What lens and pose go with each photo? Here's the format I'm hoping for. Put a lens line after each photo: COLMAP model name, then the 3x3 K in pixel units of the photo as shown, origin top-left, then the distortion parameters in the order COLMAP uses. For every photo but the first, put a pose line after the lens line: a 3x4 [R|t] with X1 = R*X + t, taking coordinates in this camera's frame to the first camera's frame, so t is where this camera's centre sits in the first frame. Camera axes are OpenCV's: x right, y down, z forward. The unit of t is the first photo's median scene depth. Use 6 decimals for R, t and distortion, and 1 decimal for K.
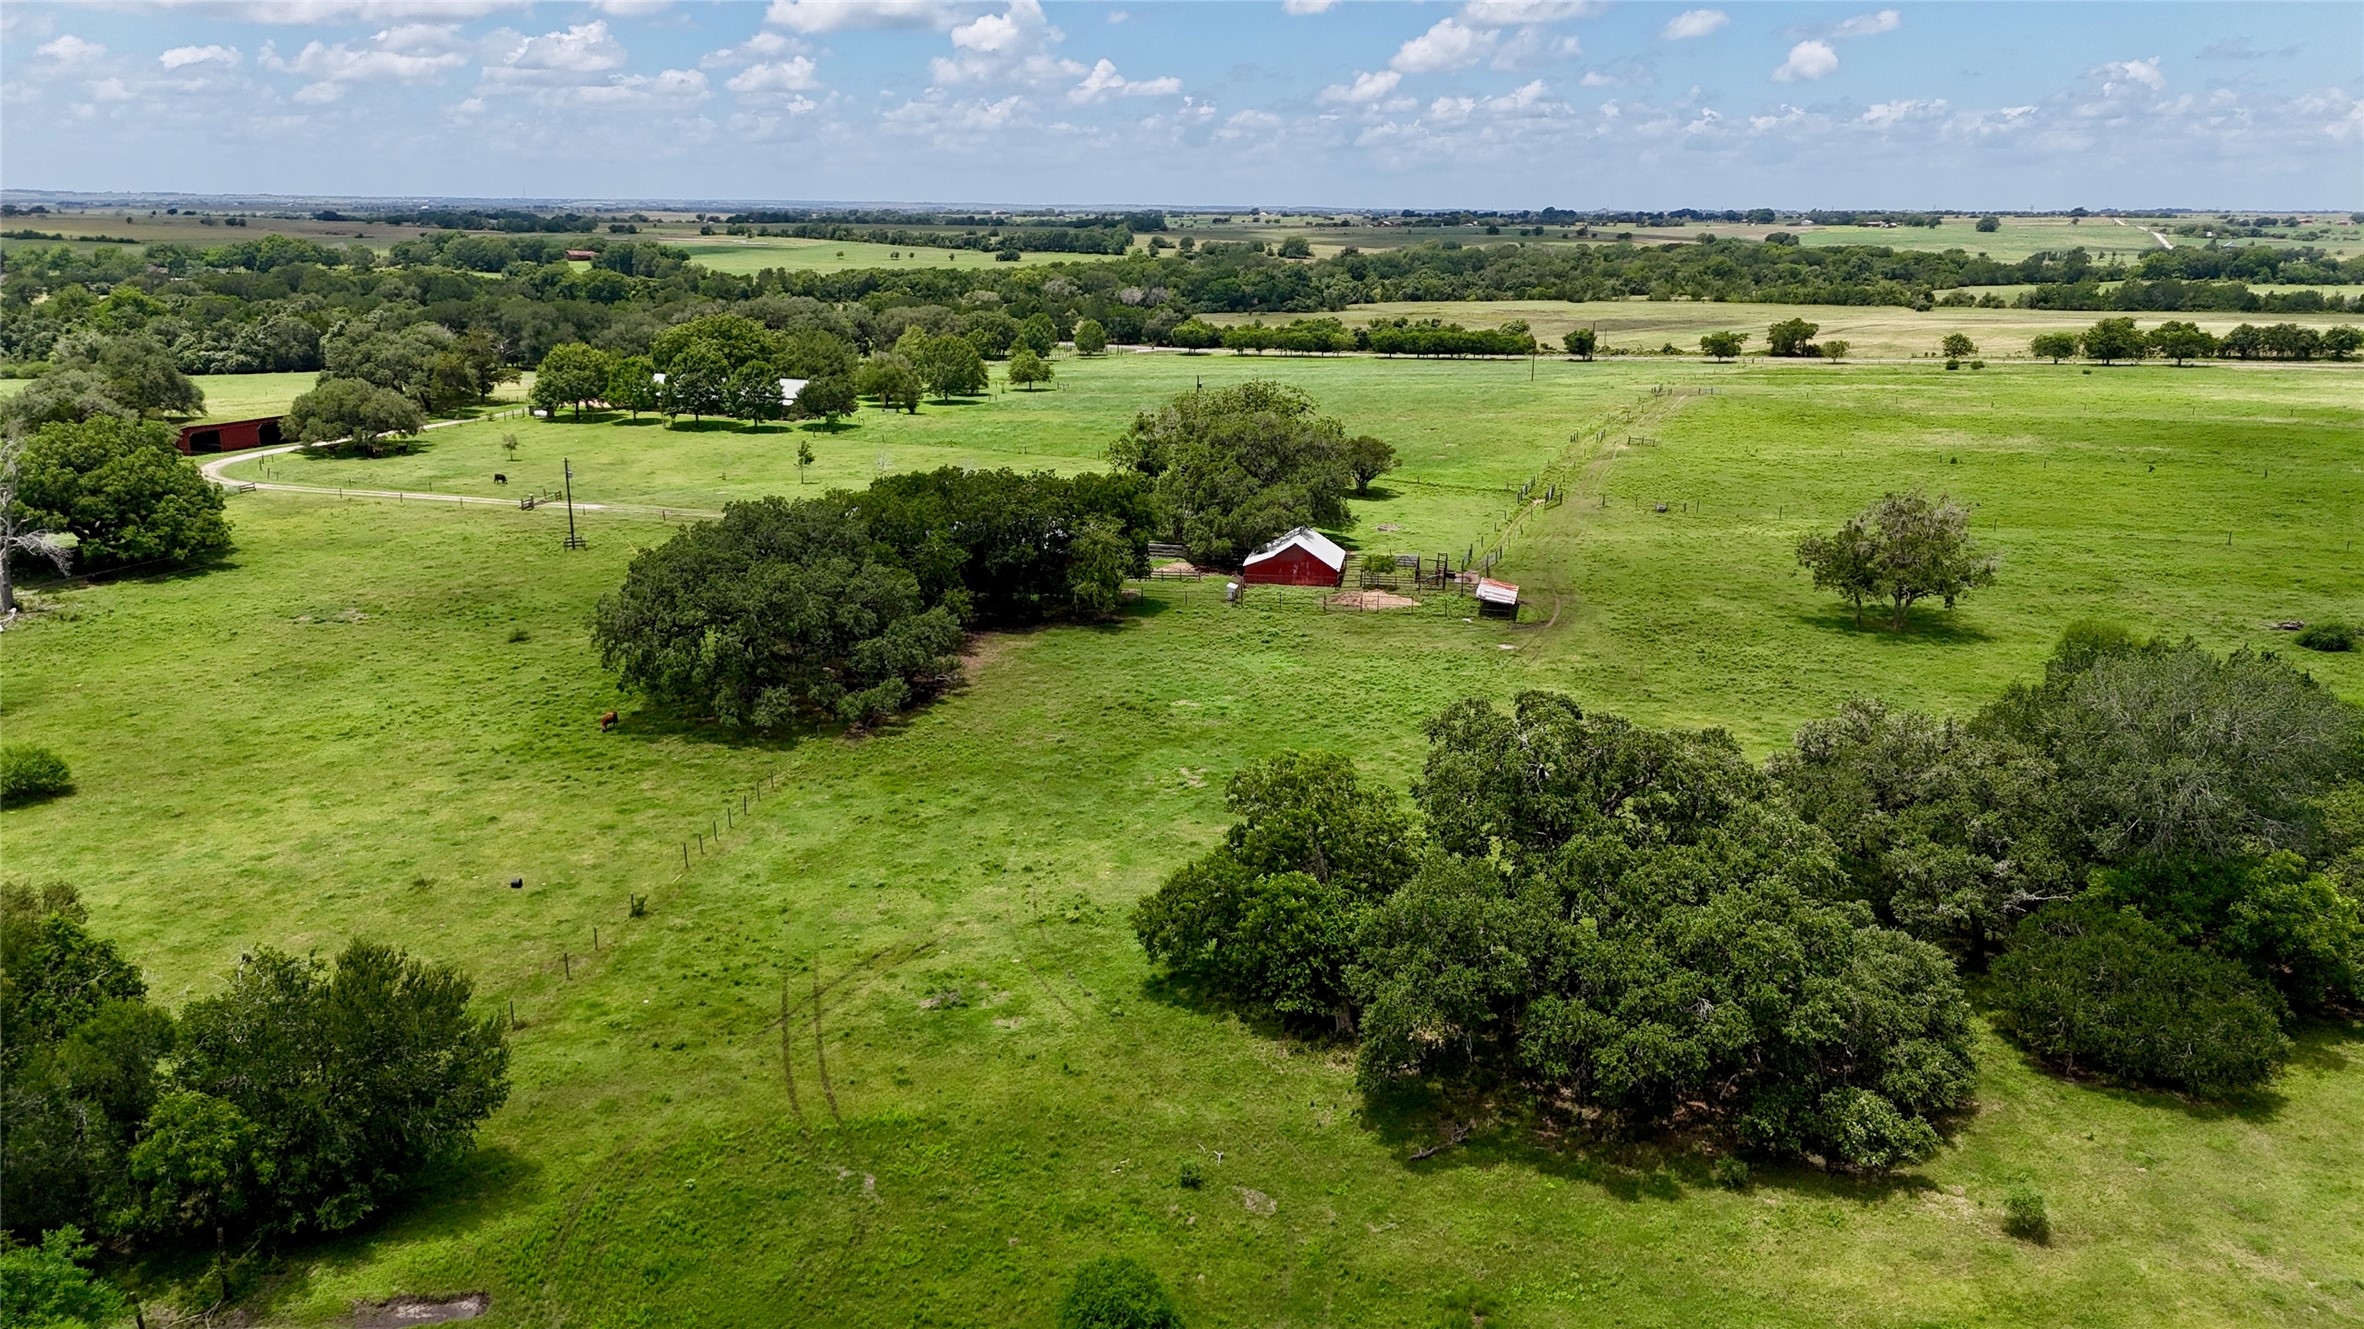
lens RADIAL K [[1760.4, 0, 1182.6], [0, 1760.4, 662.9], [0, 0, 1]] dist [0.054226, -0.028698]
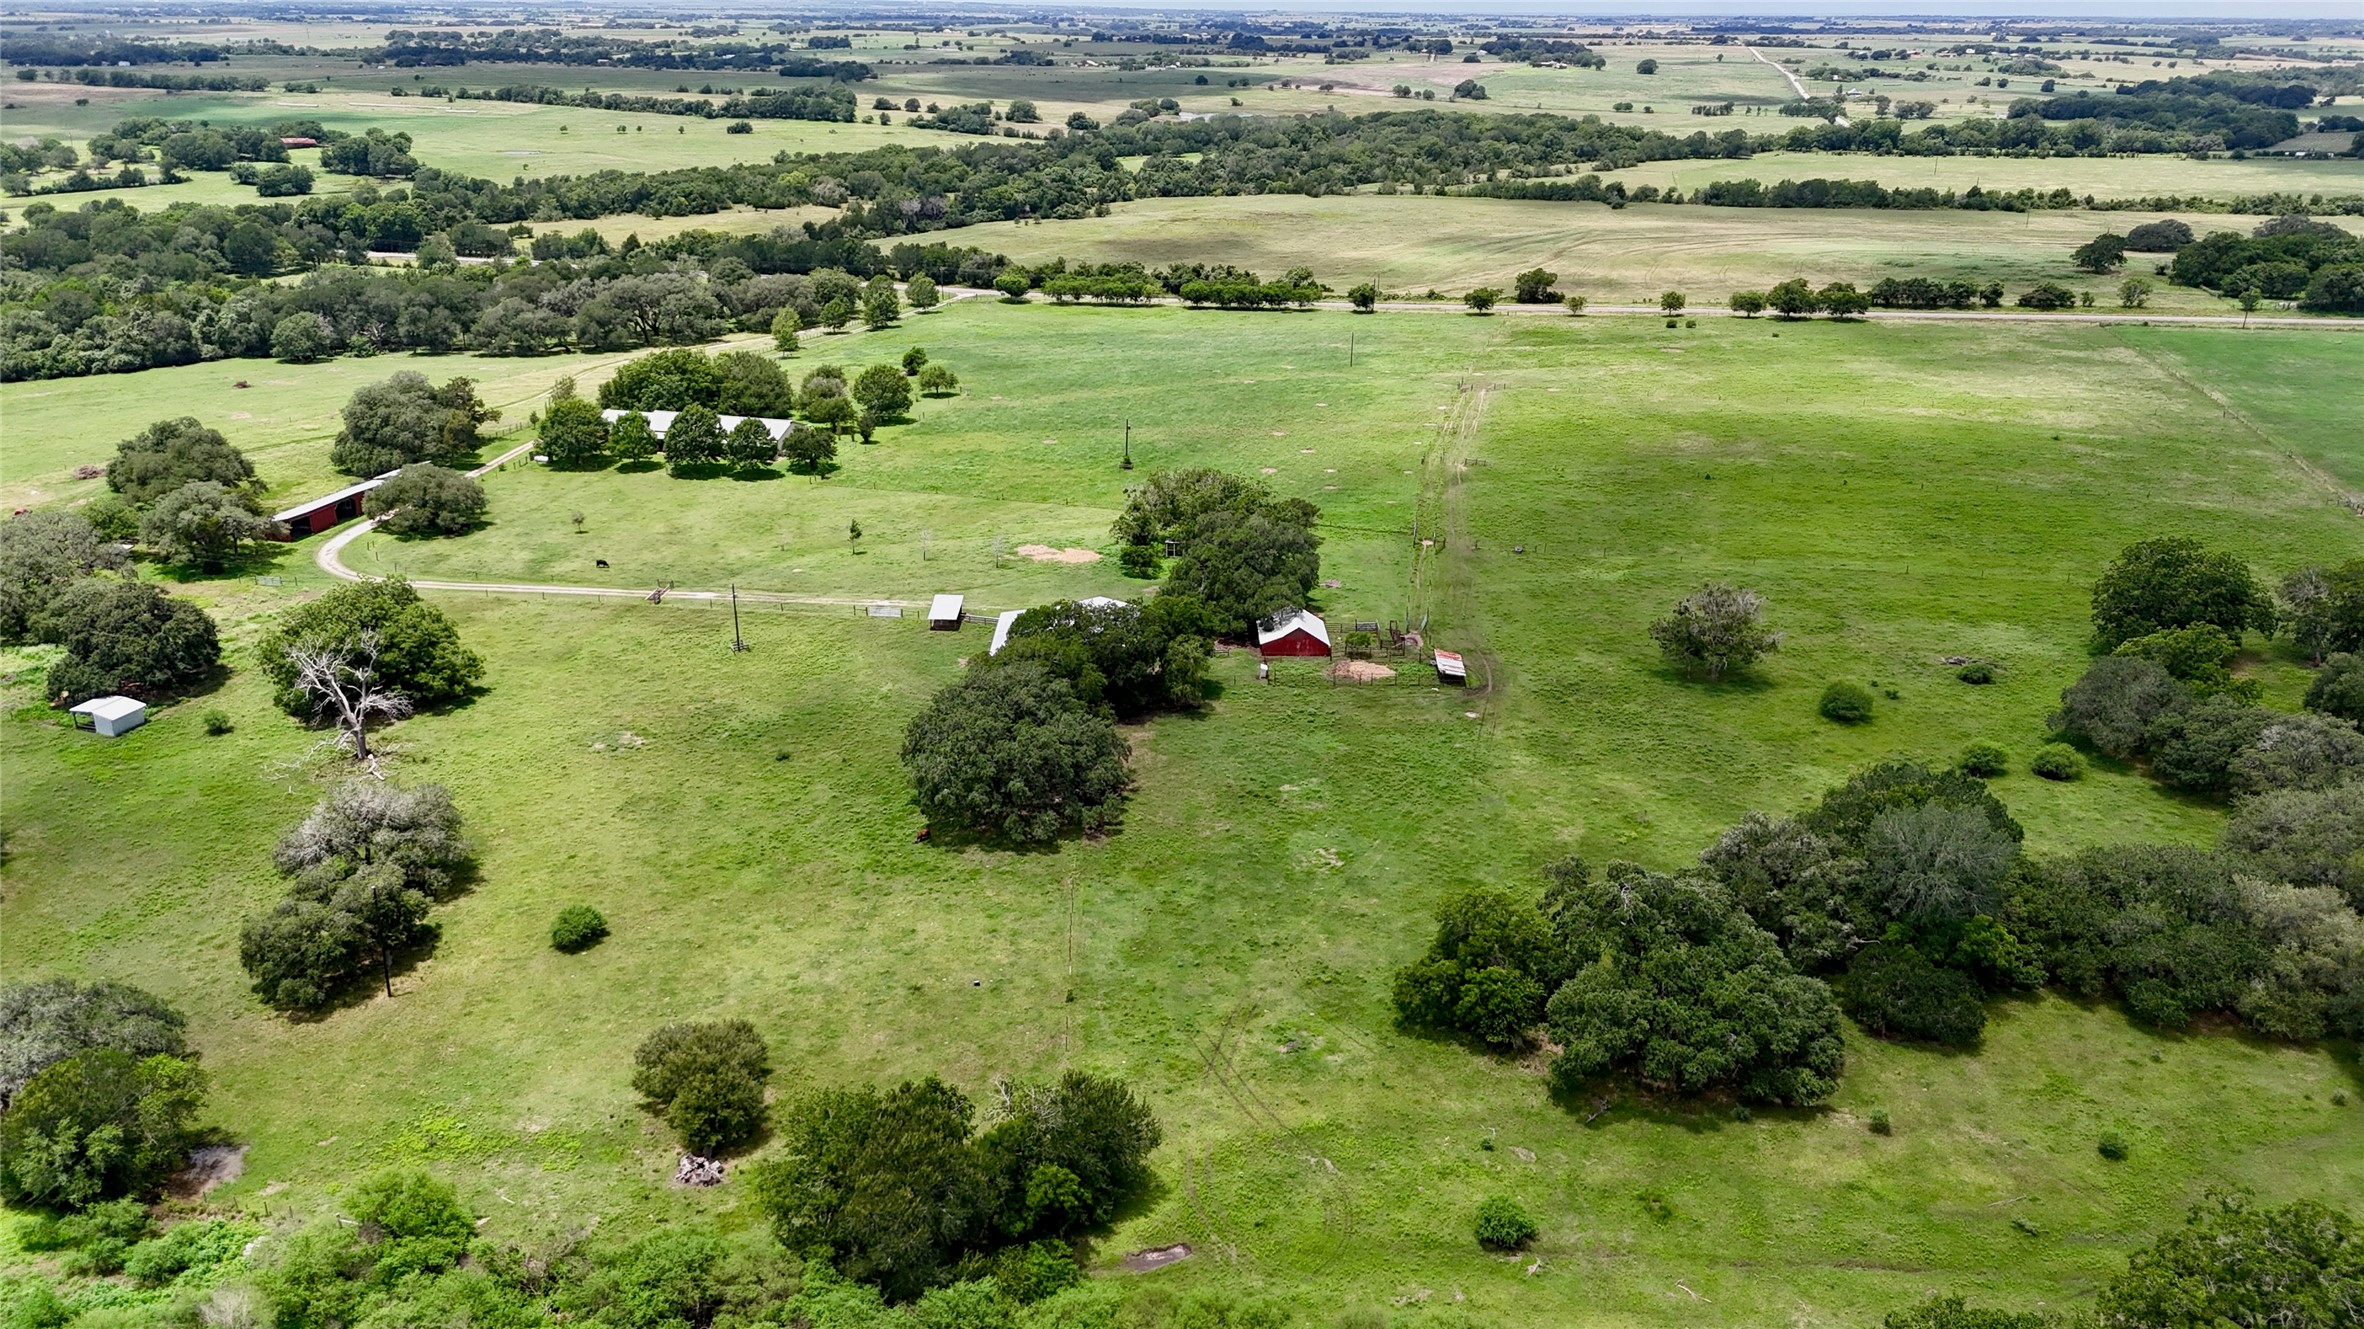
lens RADIAL K [[1760.4, 0, 1181.4], [0, 1760.4, 652.7], [0, 0, 1]] dist [0.054226, -0.028698]
pose [[0.983811, -0.062095, 0.168106, -0.546329], [0.044735, 0.993449, 0.105154, -0.414654], [-0.173535, -0.095931, 0.980144, -0.716004]]
